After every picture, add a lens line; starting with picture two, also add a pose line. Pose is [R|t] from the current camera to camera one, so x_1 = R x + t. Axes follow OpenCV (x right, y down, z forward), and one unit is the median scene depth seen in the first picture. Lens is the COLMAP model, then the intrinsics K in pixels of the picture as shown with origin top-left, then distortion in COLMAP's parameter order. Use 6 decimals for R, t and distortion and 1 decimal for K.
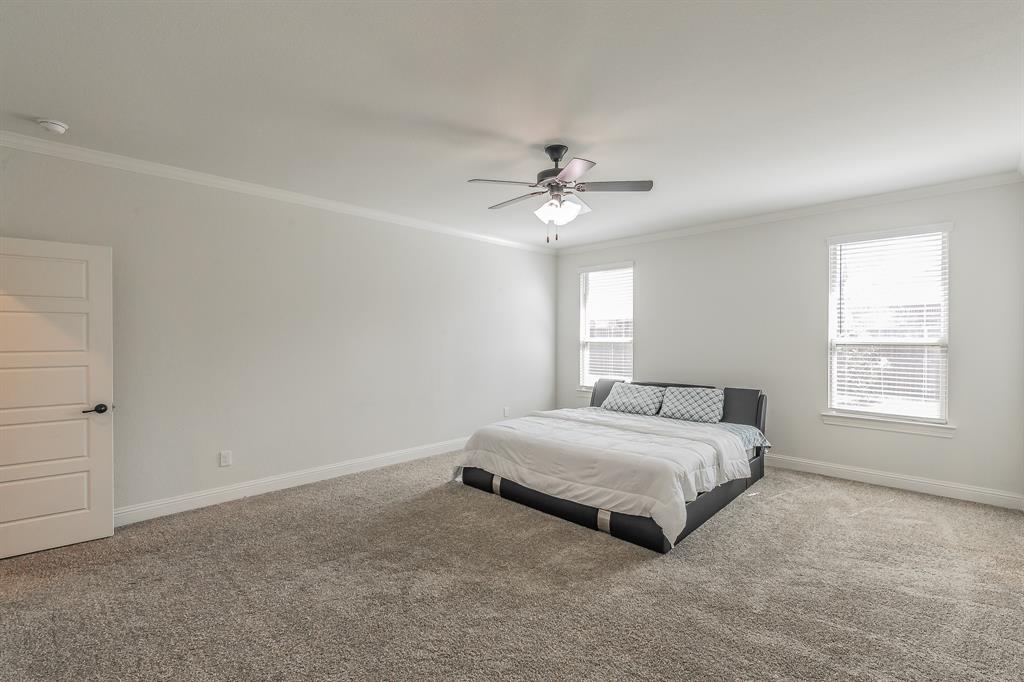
lens RADIAL K [[495.9, 0, 511.7], [0, 495.9, 329.1], [0, 0, 1]] dist [-0.000519, 0.000067]
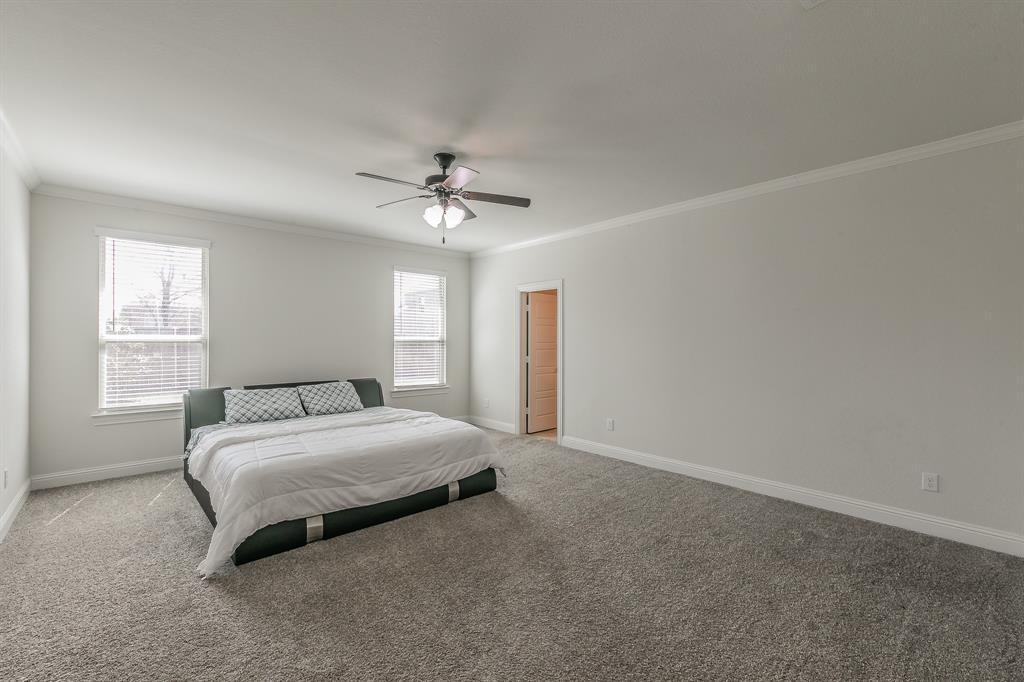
lens RADIAL K [[441.0, 0, 517.1], [0, 441.0, 343.0], [0, 0, 1]] dist [-0.000317, -0.000409]
pose [[0.011801, -0.012297, 0.999855, -0.733825], [-0.023612, 0.999642, 0.012573, 0.012638], [-0.999652, -0.023757, 0.011506, 0.714601]]
